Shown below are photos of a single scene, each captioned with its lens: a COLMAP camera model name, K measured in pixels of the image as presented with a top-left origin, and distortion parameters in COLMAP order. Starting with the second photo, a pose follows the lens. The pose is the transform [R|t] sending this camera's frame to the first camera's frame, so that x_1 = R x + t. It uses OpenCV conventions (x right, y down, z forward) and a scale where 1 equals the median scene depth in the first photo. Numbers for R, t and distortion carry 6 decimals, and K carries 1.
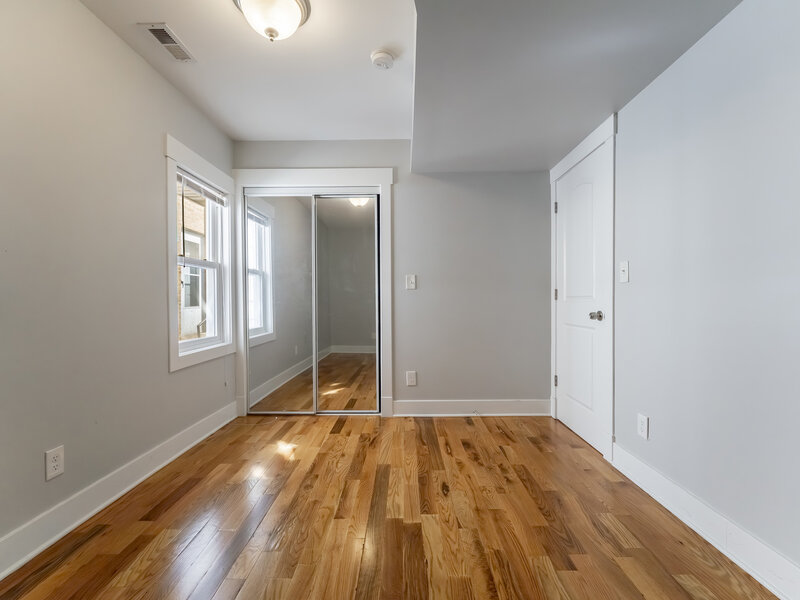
lens RADIAL K [[364.6, 0, 401.2], [0, 364.6, 301.2], [0, 0, 1]] dist [0.002578, 0.000043]
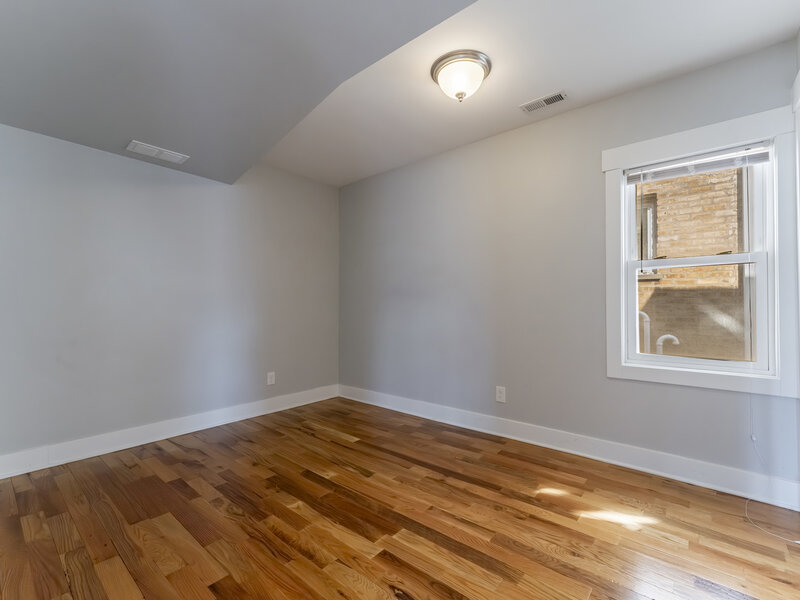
lens RADIAL K [[364.6, 0, 401.2], [0, 364.6, 301.2], [0, 0, 1]] dist [0.002578, 0.000043]
pose [[-0.639308, -0.003956, -0.768940, 0.590967], [-0.002569, 0.999992, -0.003010, -0.018240], [0.768946, 0.000051, -0.639313, 1.319331]]
